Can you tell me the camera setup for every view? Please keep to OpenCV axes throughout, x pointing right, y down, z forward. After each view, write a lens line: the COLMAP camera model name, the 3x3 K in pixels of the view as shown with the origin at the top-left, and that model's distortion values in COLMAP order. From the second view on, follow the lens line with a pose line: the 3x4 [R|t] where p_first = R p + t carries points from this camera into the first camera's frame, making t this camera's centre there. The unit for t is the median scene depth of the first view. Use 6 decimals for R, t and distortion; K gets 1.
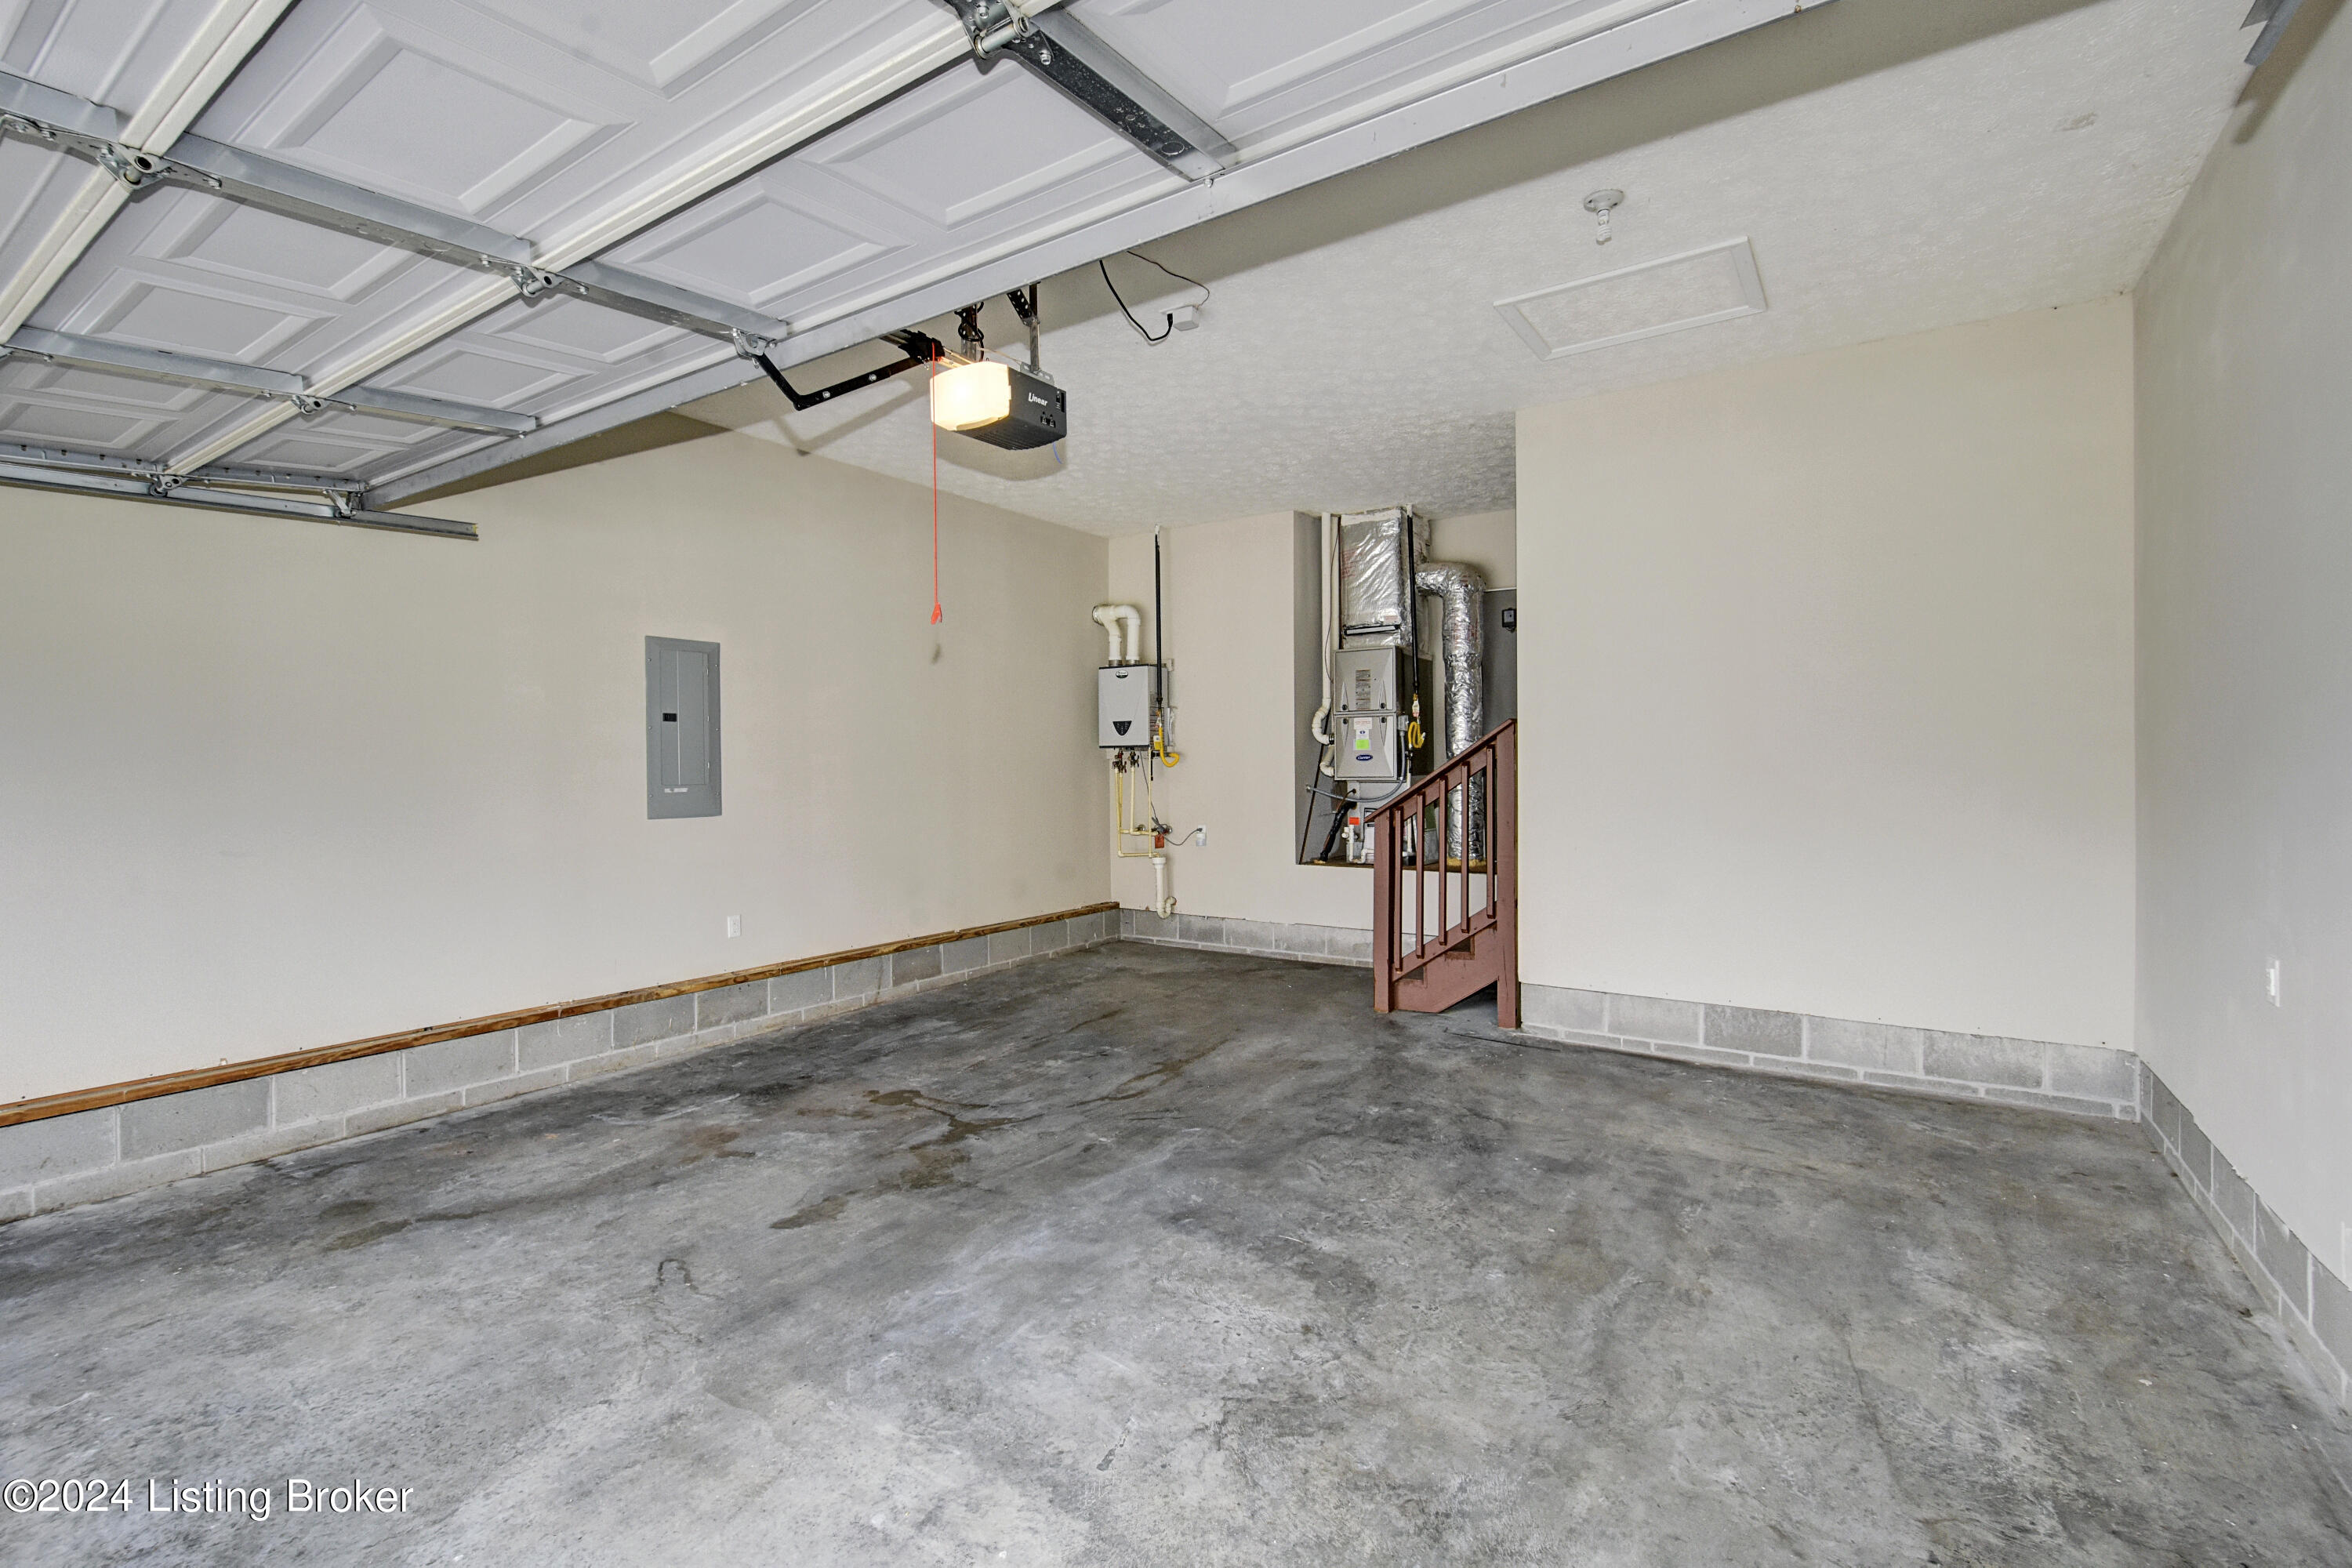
lens RADIAL K [[1022.3, 0, 1169.1], [0, 1022.3, 776.0], [0, 0, 1]] dist [-0.001543, -0.003297]
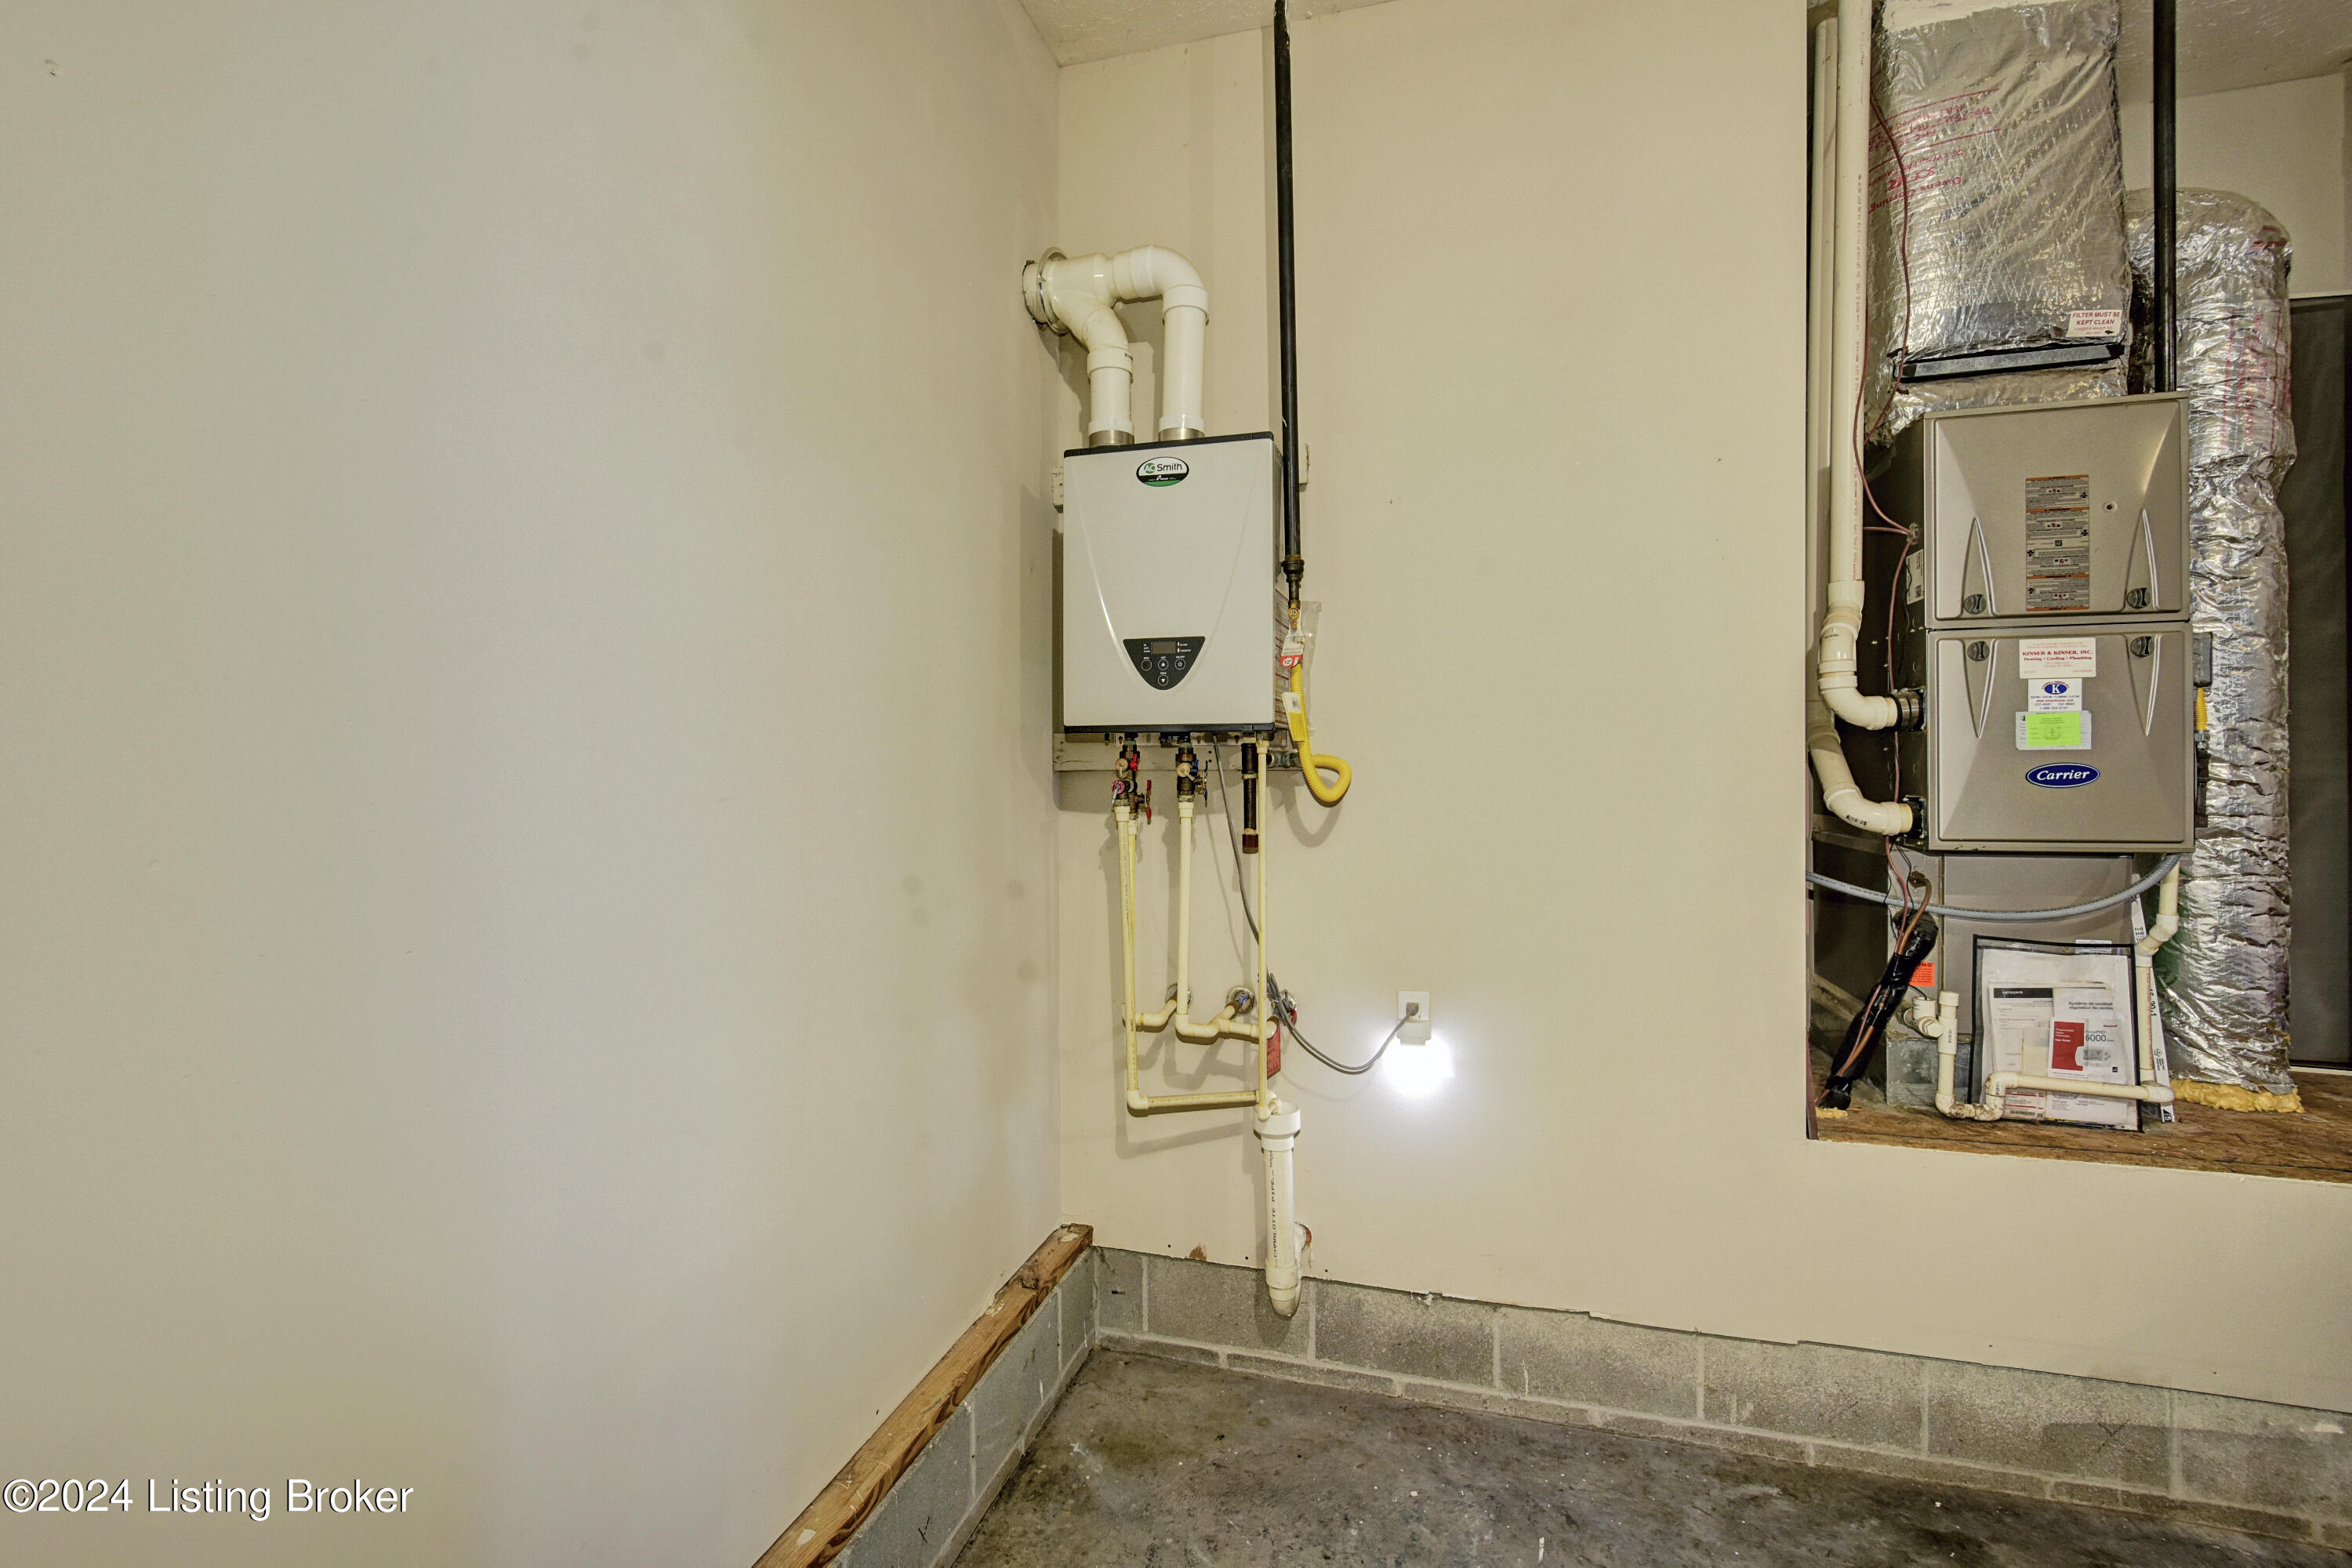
lens RADIAL K [[1022.3, 0, 1187.1], [0, 1022.3, 794.7], [0, 0, 1]] dist [-0.001543, -0.003297]
pose [[0.951864, 0.000190, 0.306521, -0.124339], [-0.001619, 0.999989, 0.004406, -0.012363], [-0.306517, -0.004690, 0.951854, 0.732623]]
